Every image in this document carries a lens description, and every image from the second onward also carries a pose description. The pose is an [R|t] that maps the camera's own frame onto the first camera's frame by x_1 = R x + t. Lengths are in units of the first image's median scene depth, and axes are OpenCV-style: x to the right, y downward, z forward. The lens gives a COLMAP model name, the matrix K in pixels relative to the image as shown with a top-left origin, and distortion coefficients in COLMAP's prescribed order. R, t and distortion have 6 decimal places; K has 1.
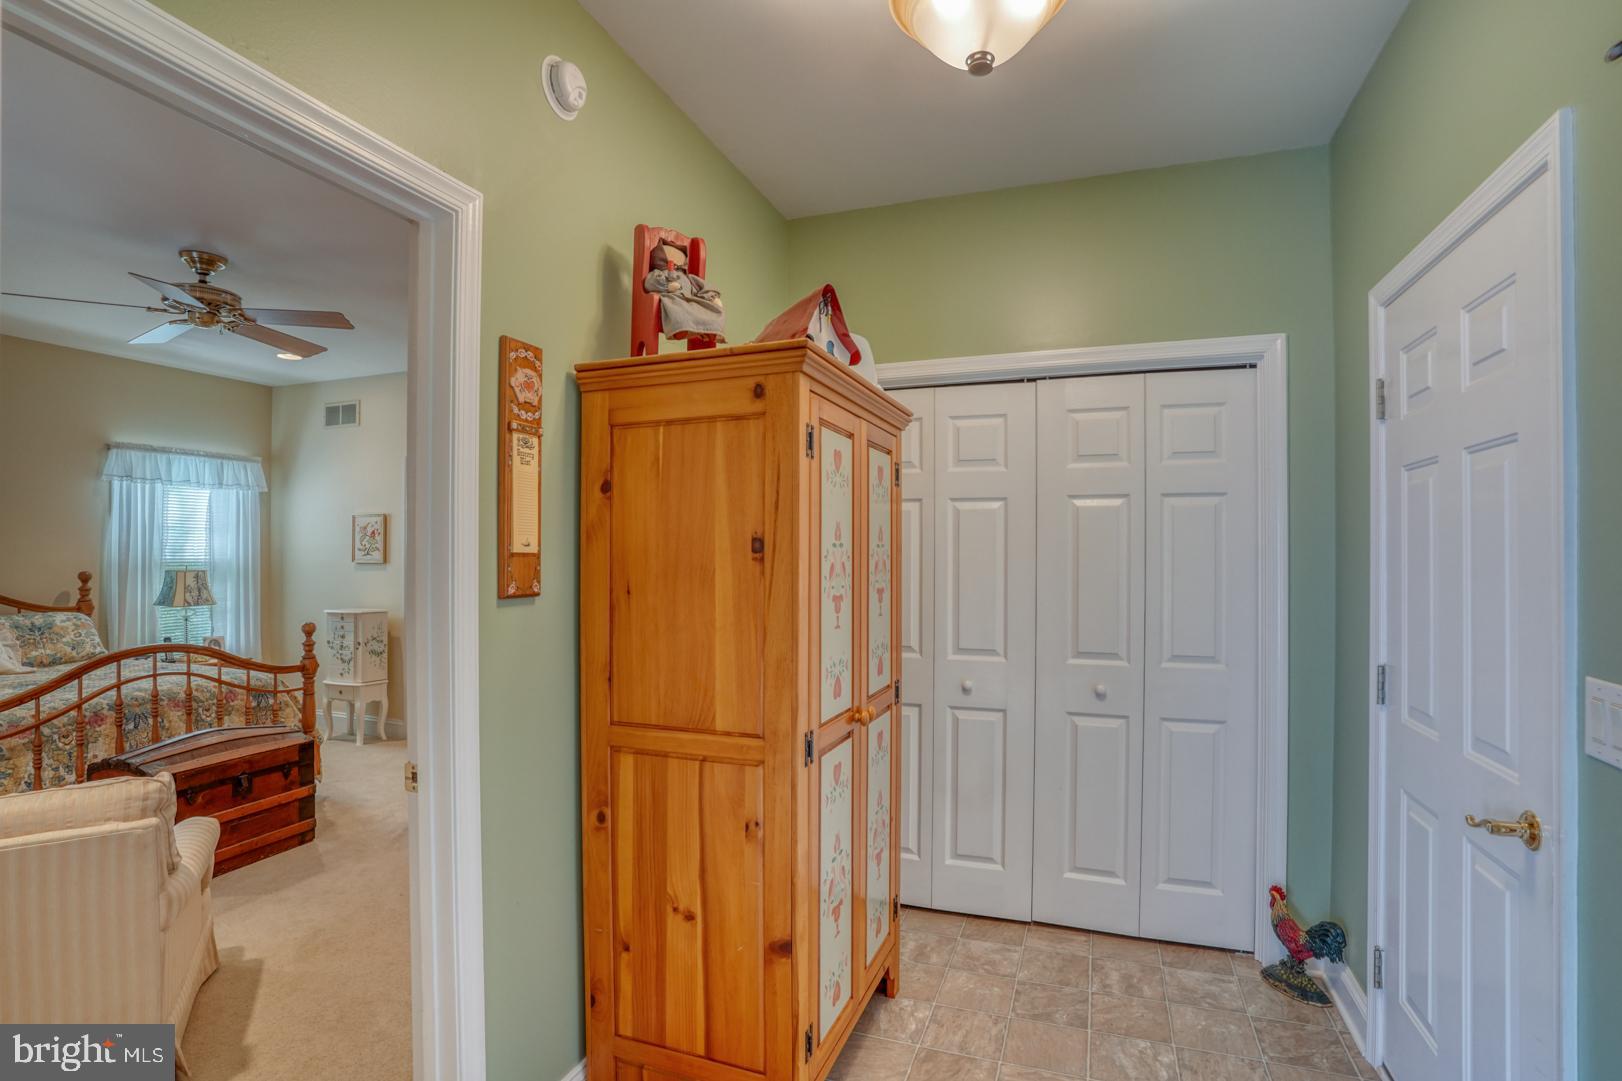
lens RADIAL K [[836.5, 0, 857.7], [0, 836.5, 548.2], [0, 0, 1]] dist [-0.070682, 0.026153]
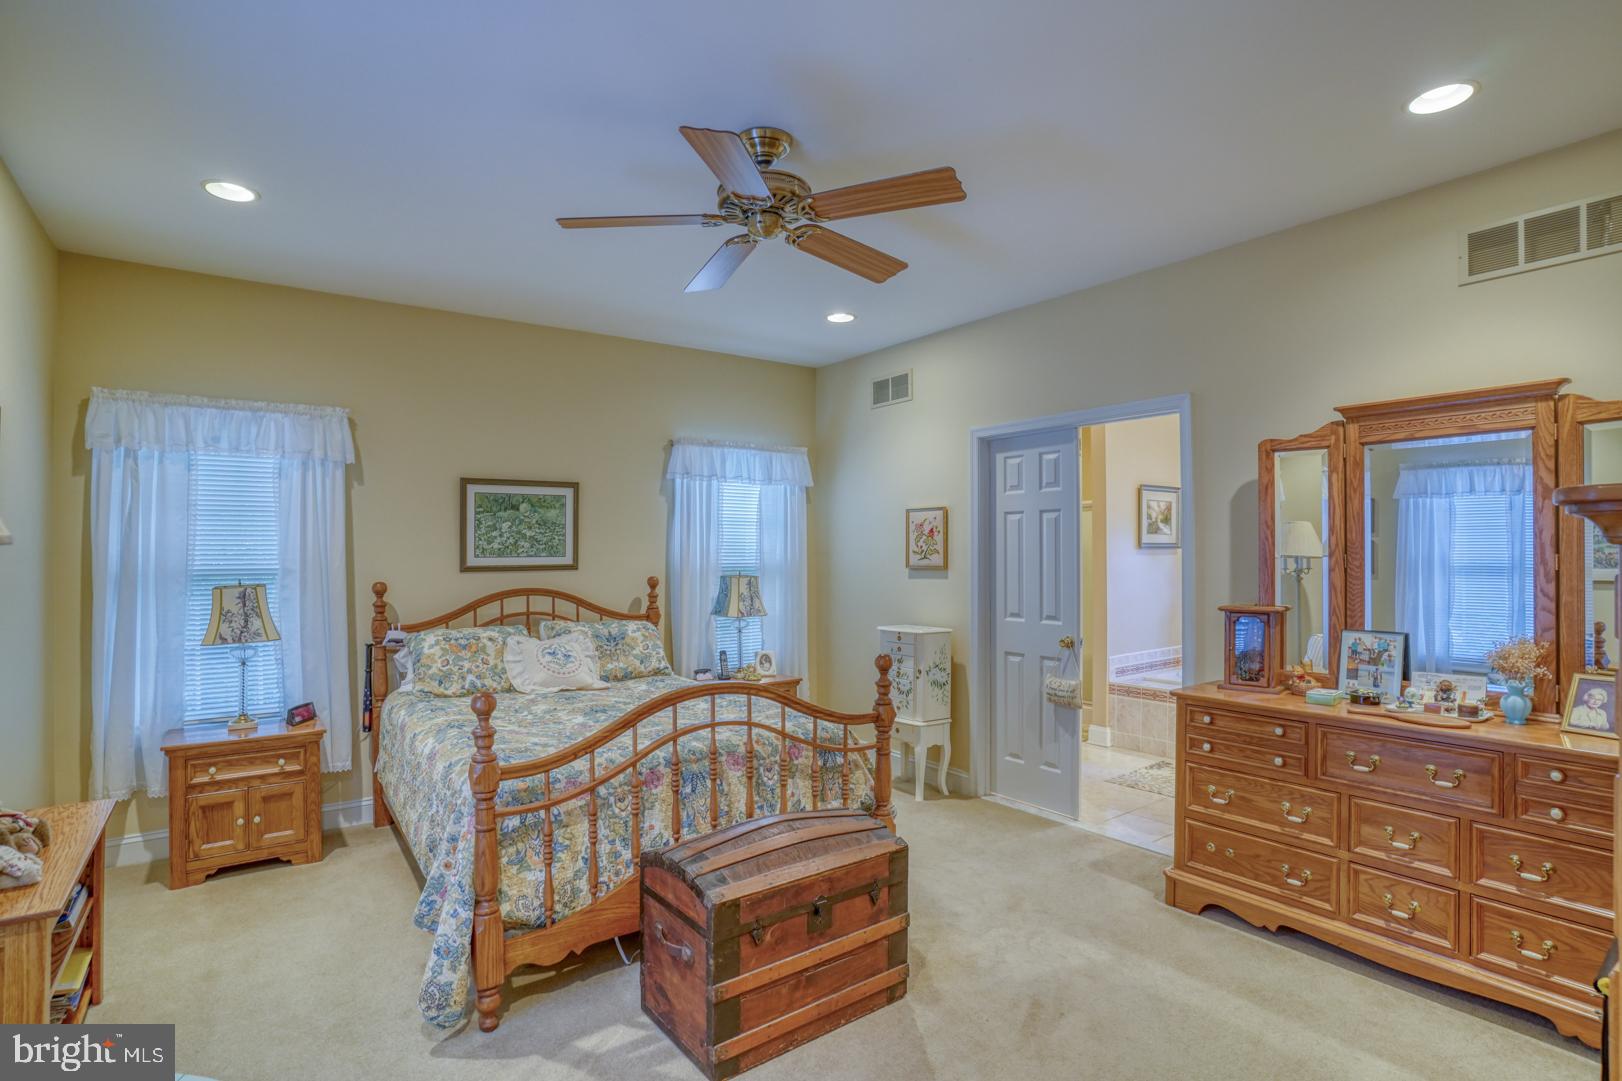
lens RADIAL K [[836.5, 0, 801.5], [0, 836.5, 535.6], [0, 0, 1]] dist [-0.070682, 0.026153]
pose [[0.819917, -0.014120, -0.572308, -0.308203], [0.005806, 0.999849, -0.016351, -0.002642], [0.572452, 0.010084, 0.819876, 0.349556]]
